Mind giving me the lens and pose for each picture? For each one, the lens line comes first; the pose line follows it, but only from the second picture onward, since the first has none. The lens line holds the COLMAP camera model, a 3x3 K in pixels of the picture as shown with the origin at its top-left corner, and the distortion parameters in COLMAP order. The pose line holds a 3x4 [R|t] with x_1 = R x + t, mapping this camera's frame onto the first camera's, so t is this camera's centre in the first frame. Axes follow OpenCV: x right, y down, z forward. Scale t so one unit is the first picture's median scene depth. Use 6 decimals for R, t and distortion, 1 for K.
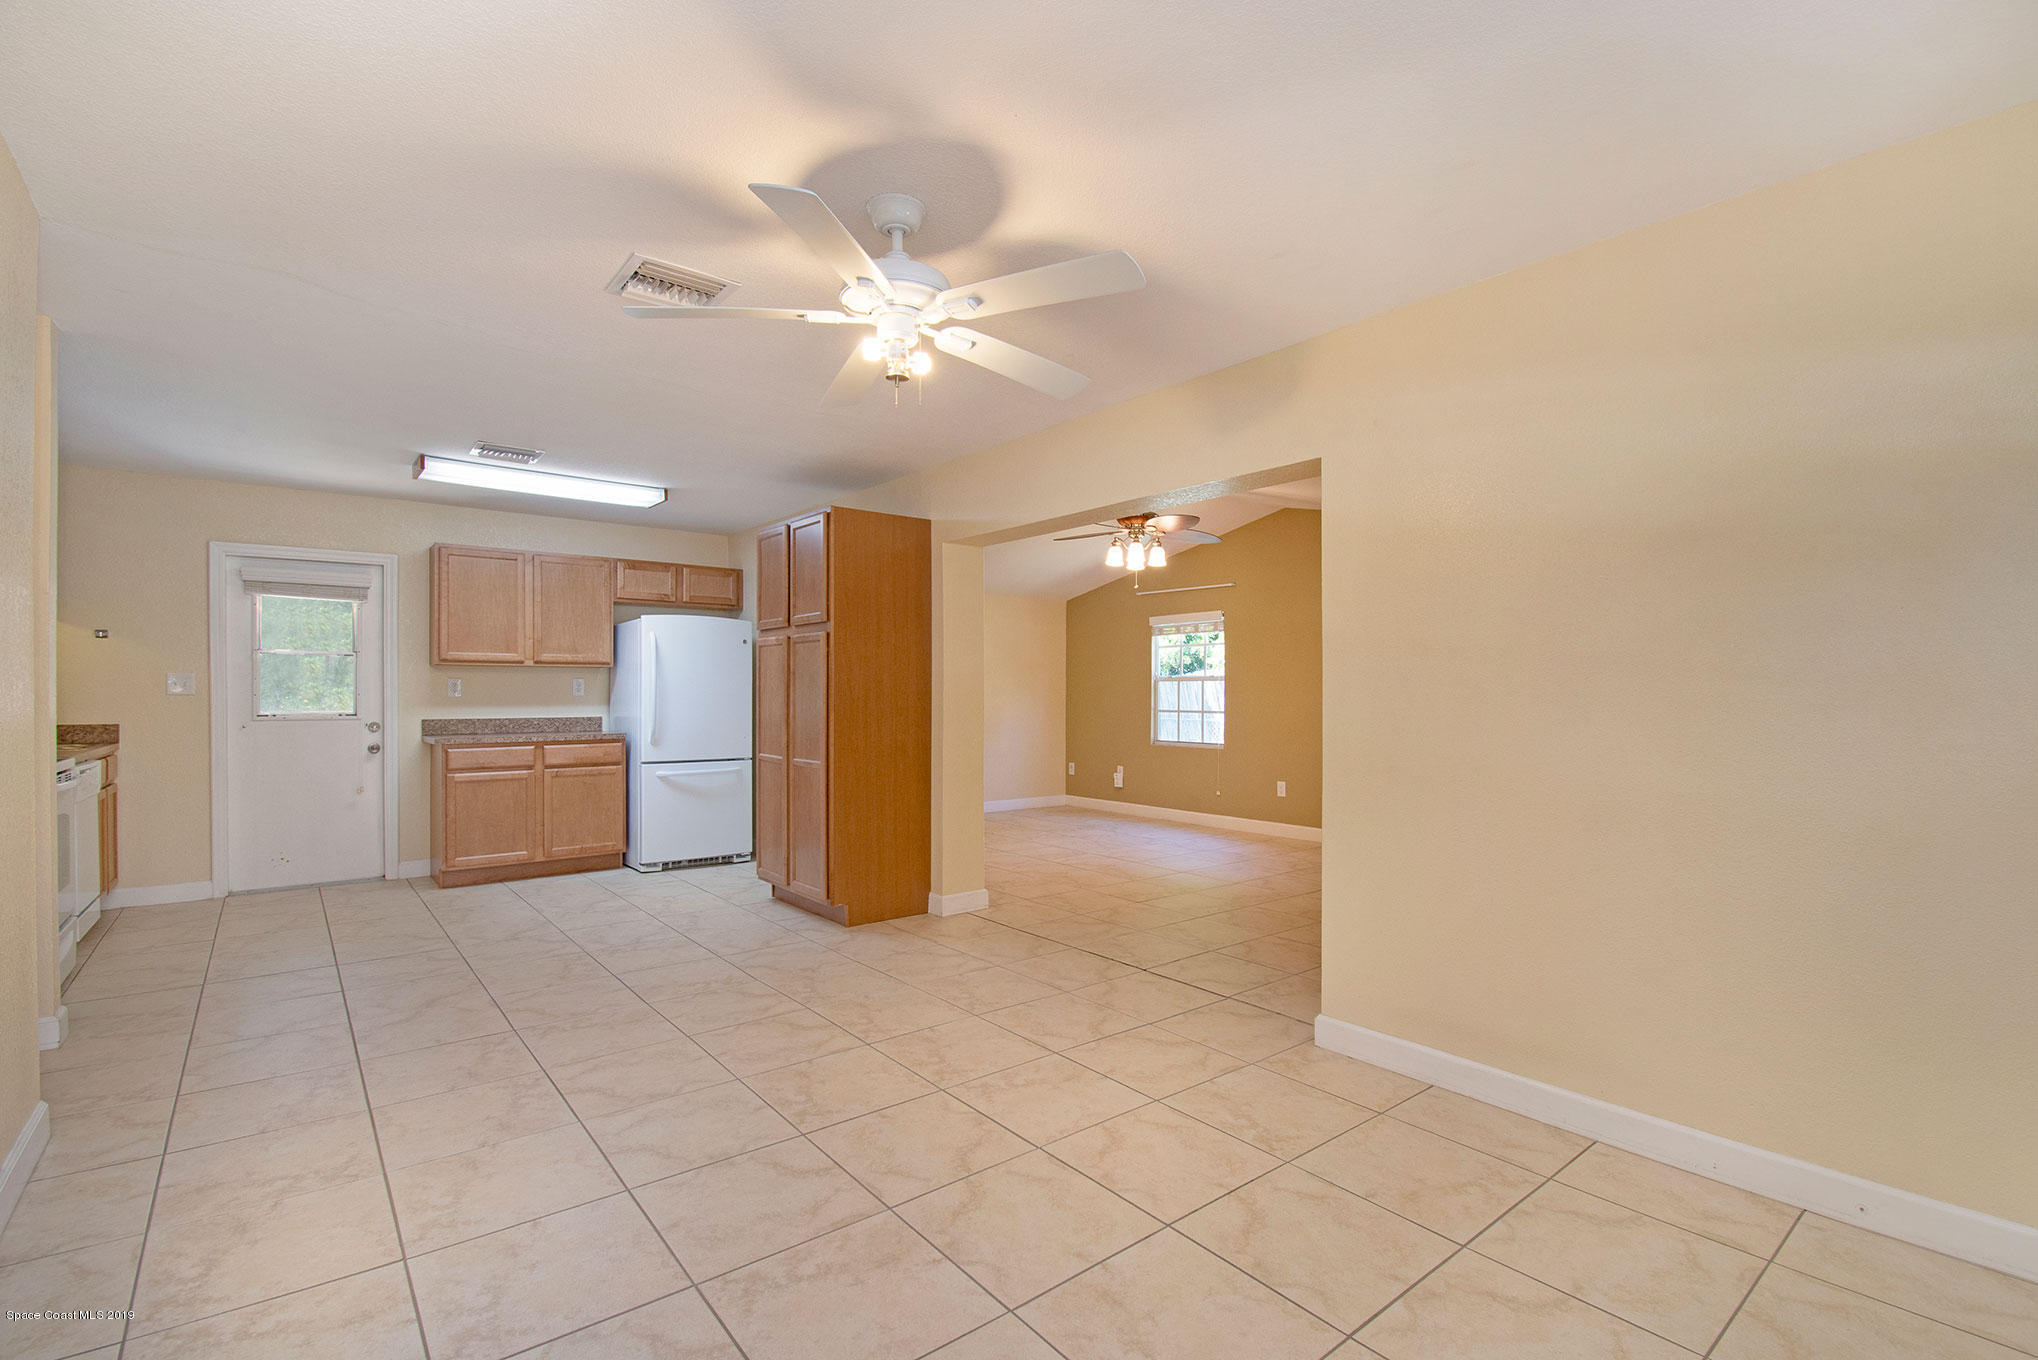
lens RADIAL K [[937.1, 0, 1026.4], [0, 937.1, 693.0], [0, 0, 1]] dist [0.000906, -0.008282]
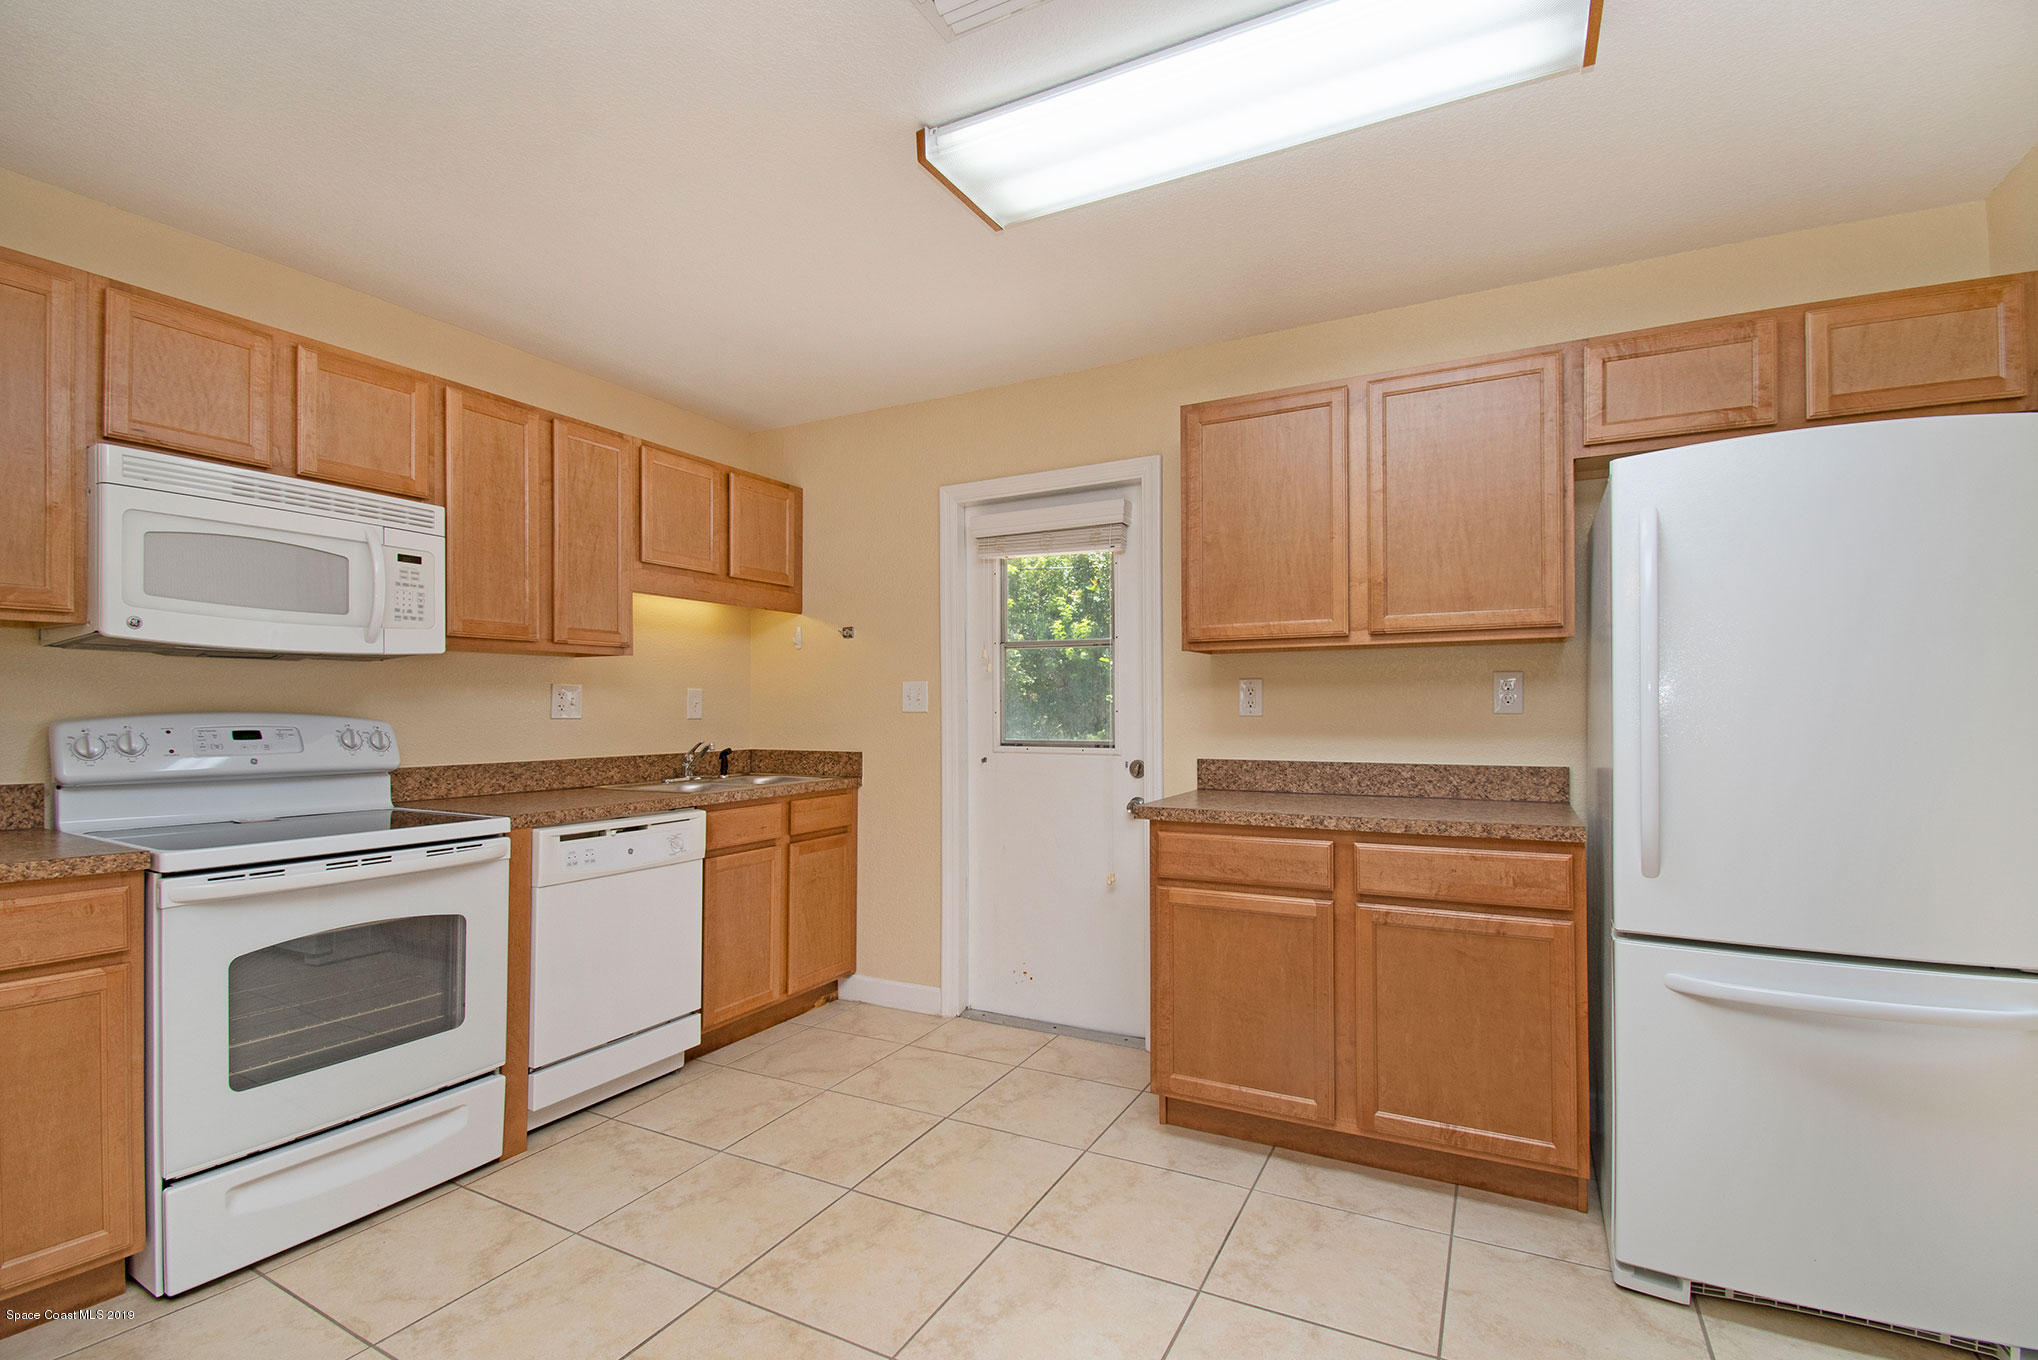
lens RADIAL K [[926.0, 0, 1027.4], [0, 926.0, 674.5], [0, 0, 1]] dist [-0.001844, -0.008634]
pose [[0.402659, -0.032517, -0.914772, -0.209393], [0.003679, 0.999418, -0.033906, -0.001605], [0.915342, 0.010287, 0.402545, 0.708143]]
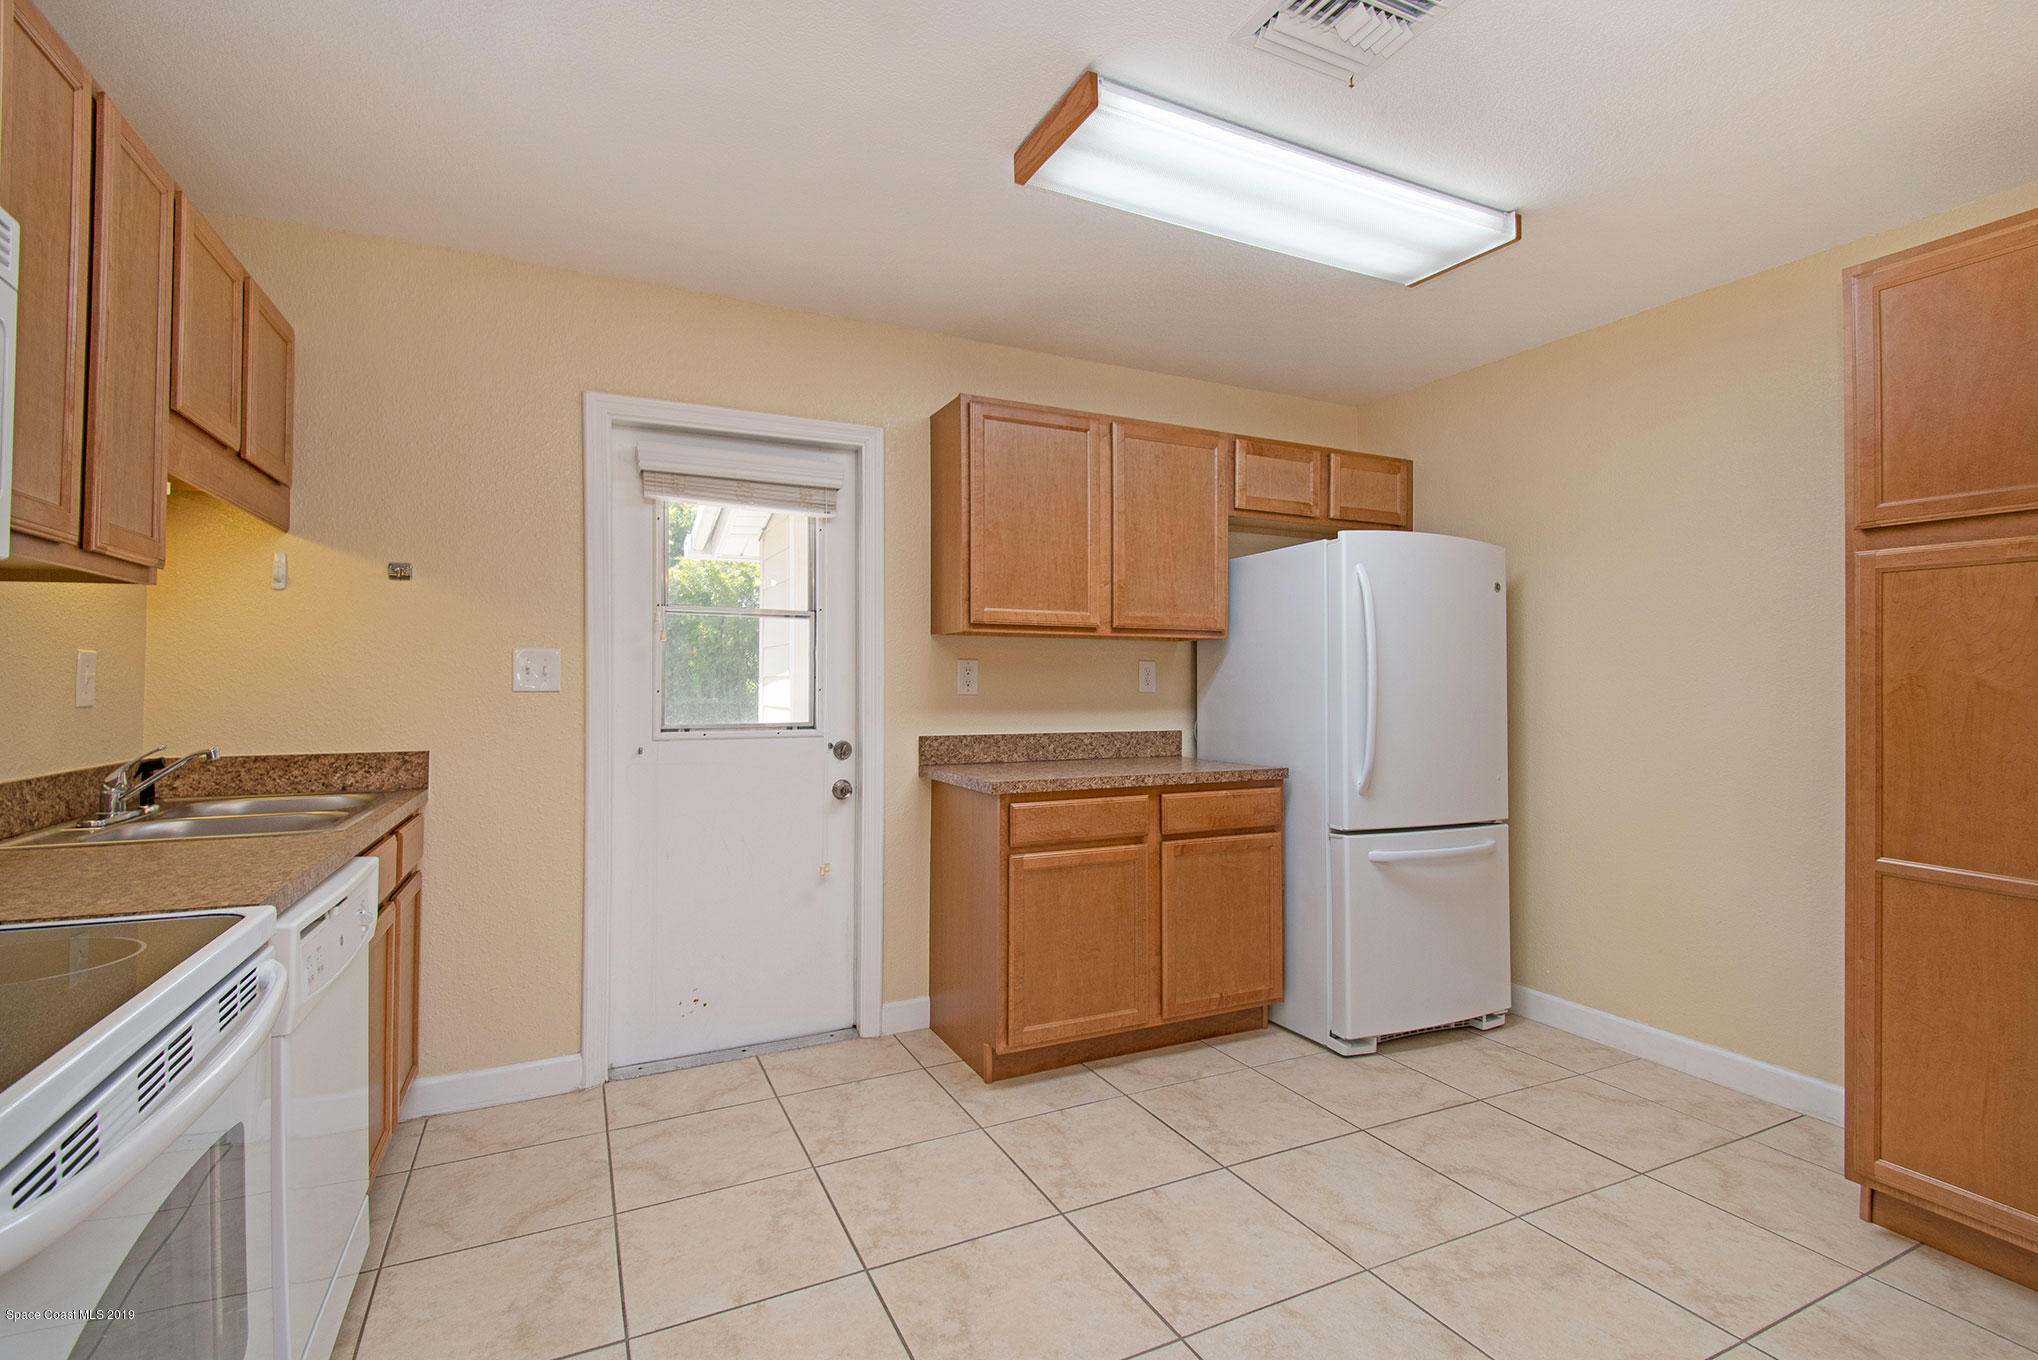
lens RADIAL K [[934.3, 0, 1019.0], [0, 934.3, 680.0], [0, 0, 1]] dist [0.032718, -0.009613]
pose [[0.975341, 0.003833, -0.220669, -0.474456], [-0.003954, 0.999992, -0.000109, -0.004201], [0.220667, 0.000979, 0.975349, 0.492358]]
